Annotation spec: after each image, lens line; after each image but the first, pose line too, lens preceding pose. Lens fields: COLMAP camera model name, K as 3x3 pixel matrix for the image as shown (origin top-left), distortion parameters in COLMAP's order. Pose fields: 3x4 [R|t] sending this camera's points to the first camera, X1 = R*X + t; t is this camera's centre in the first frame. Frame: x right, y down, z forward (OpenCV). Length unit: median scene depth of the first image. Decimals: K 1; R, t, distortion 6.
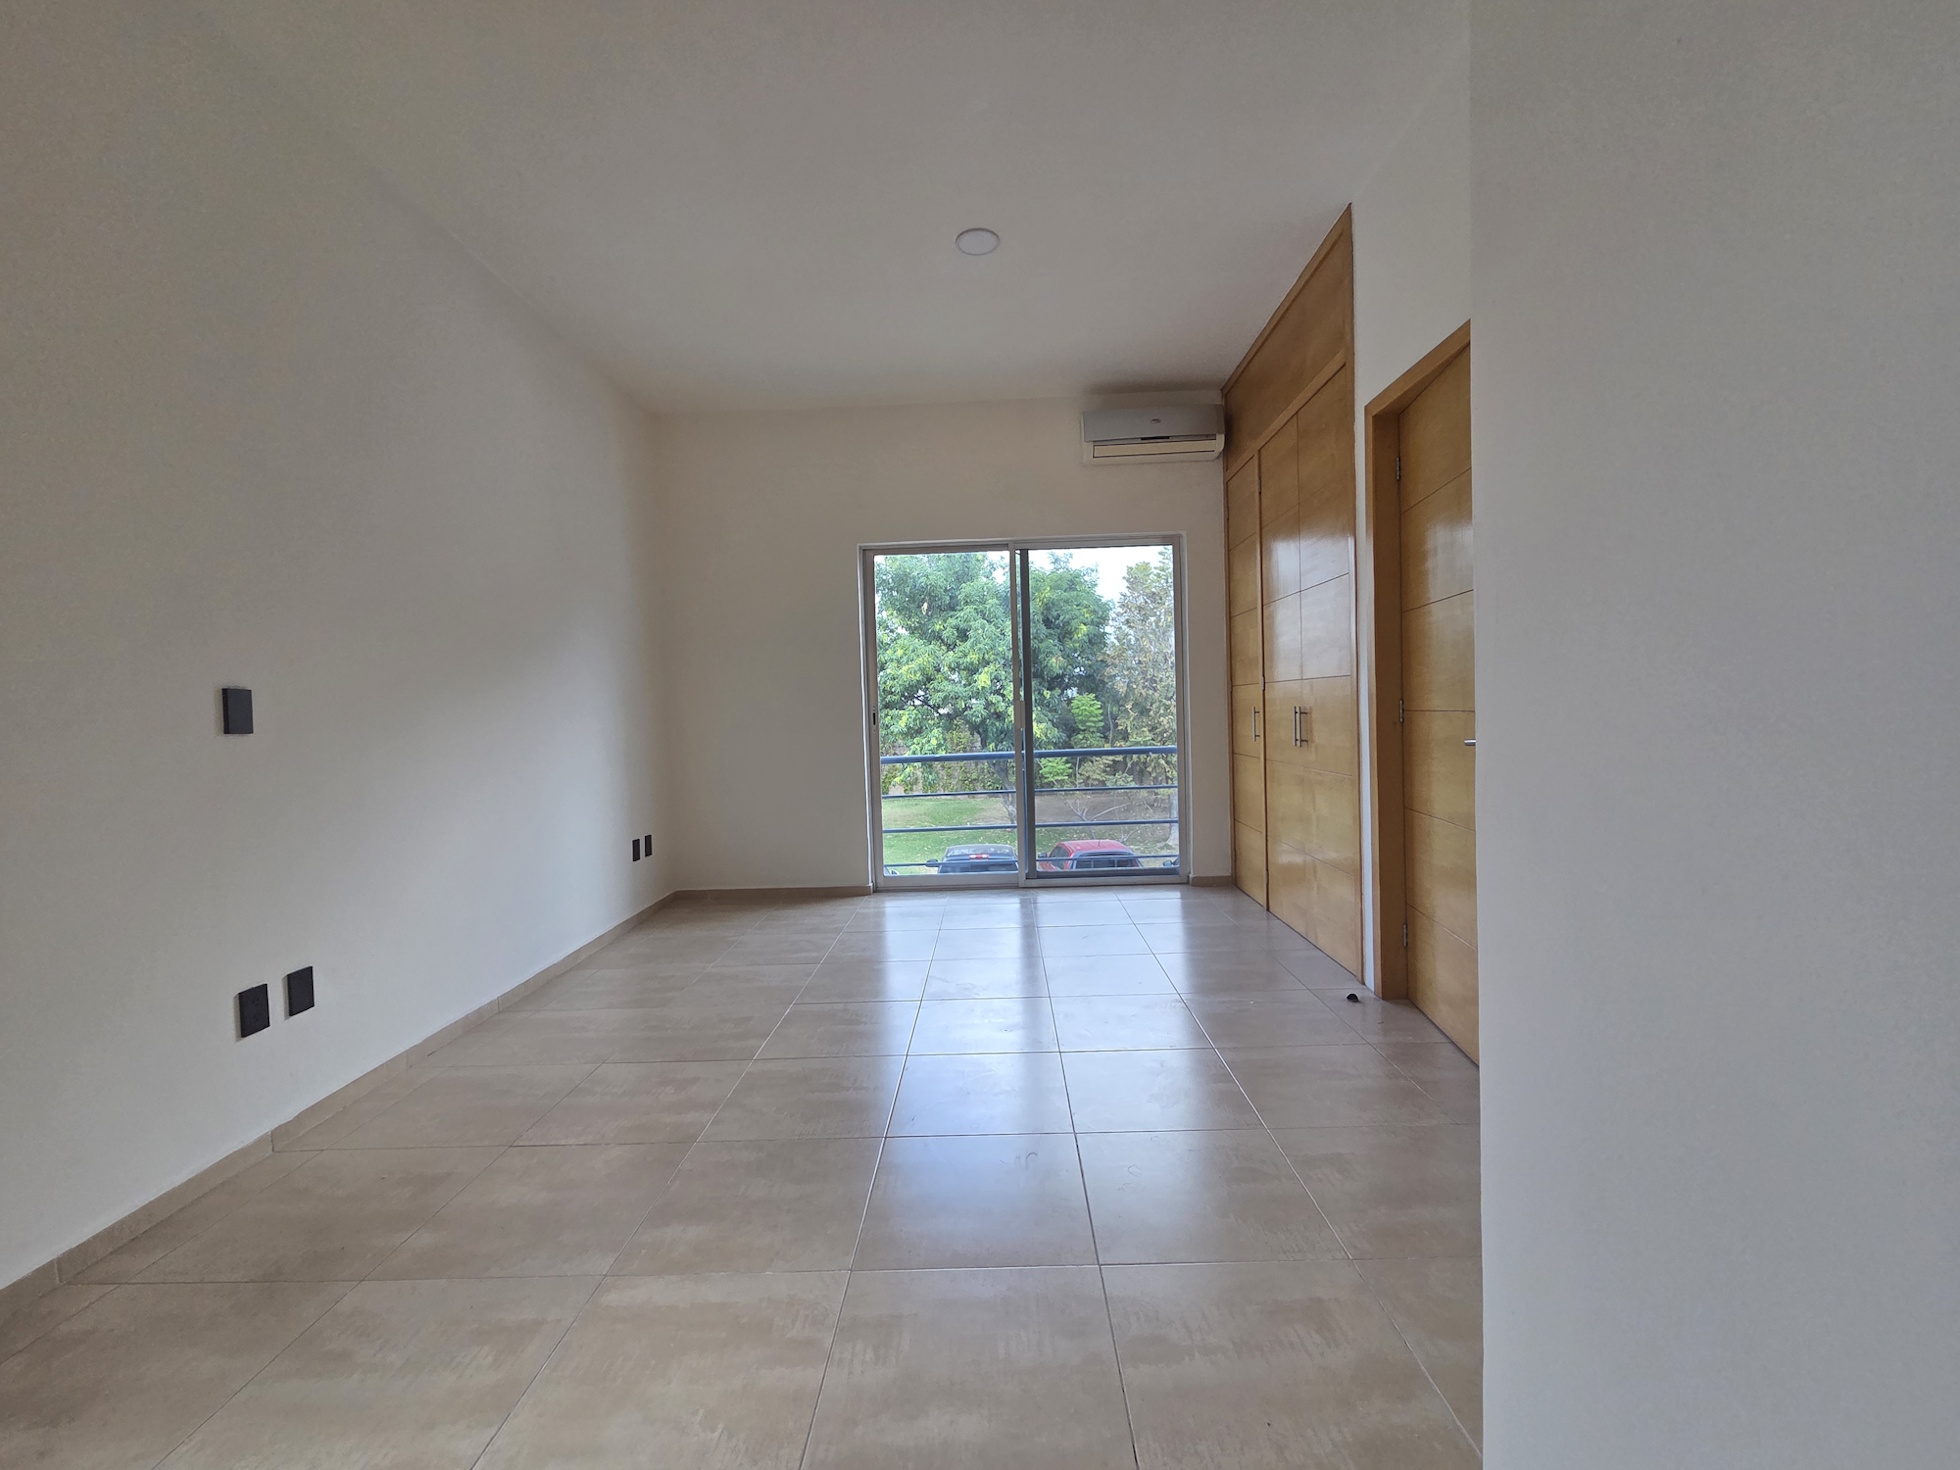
lens RADIAL K [[802.7, 0, 982.5], [0, 802.7, 733.3], [0, 0, 1]] dist [0.004565, 0.000231]
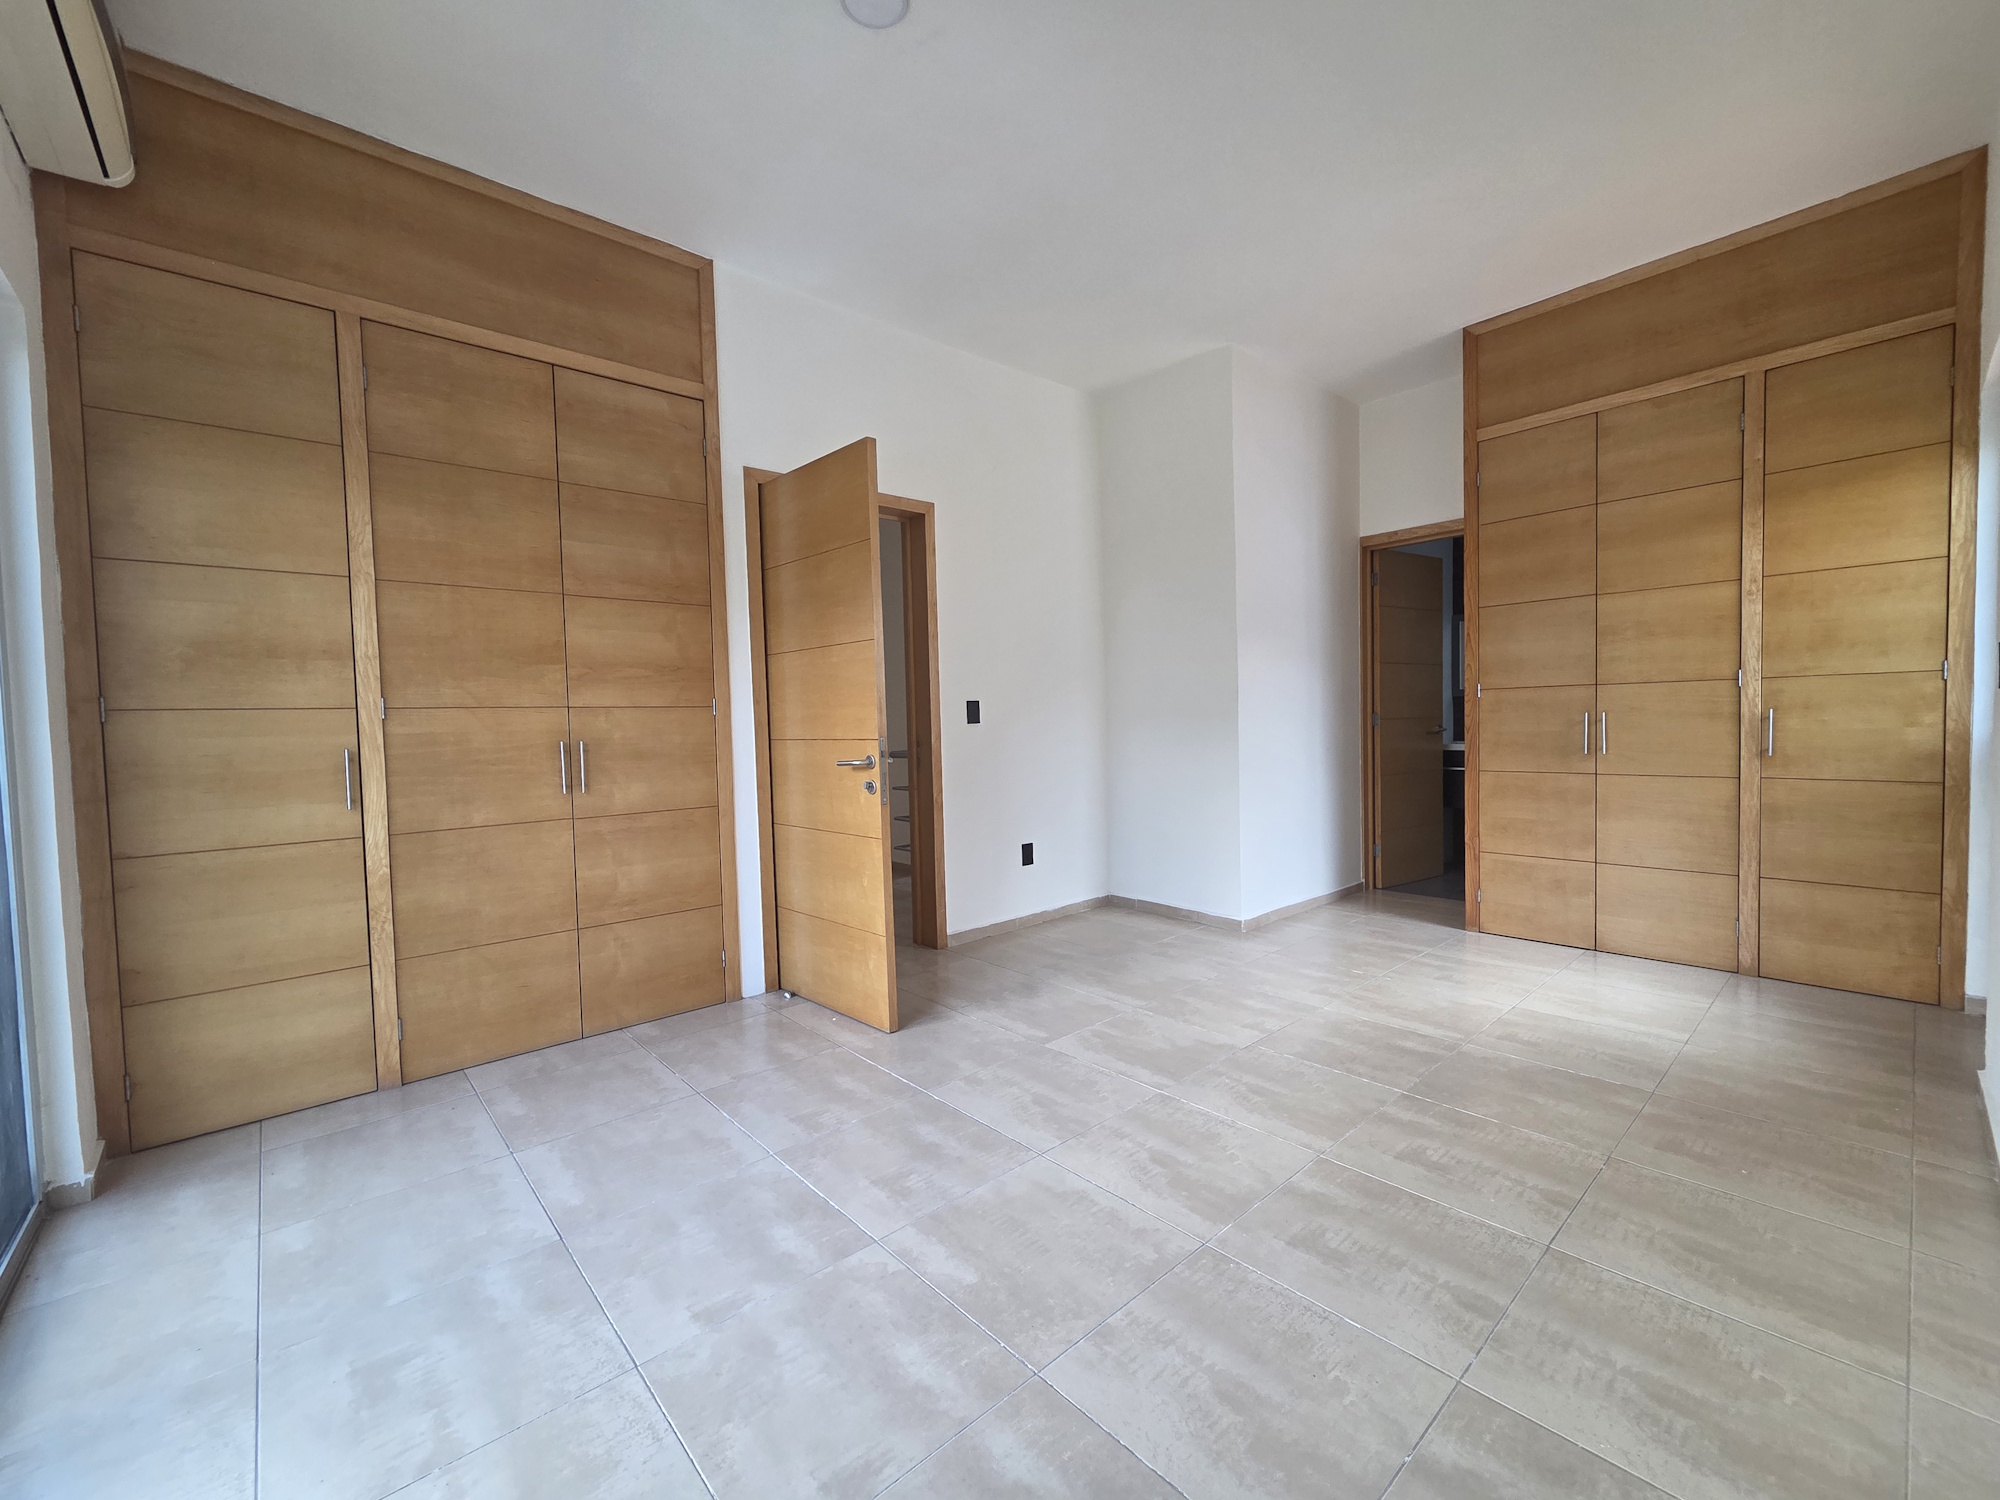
lens RADIAL K [[819.1, 0, 1002.0], [0, 819.1, 753.4], [0, 0, 1]] dist [0.004565, 0.000231]
pose [[-0.677959, 0.016897, 0.734906, -0.763447], [0.064538, 0.997244, 0.036609, -0.035690], [-0.732261, 0.072249, -0.677181, 1.989470]]
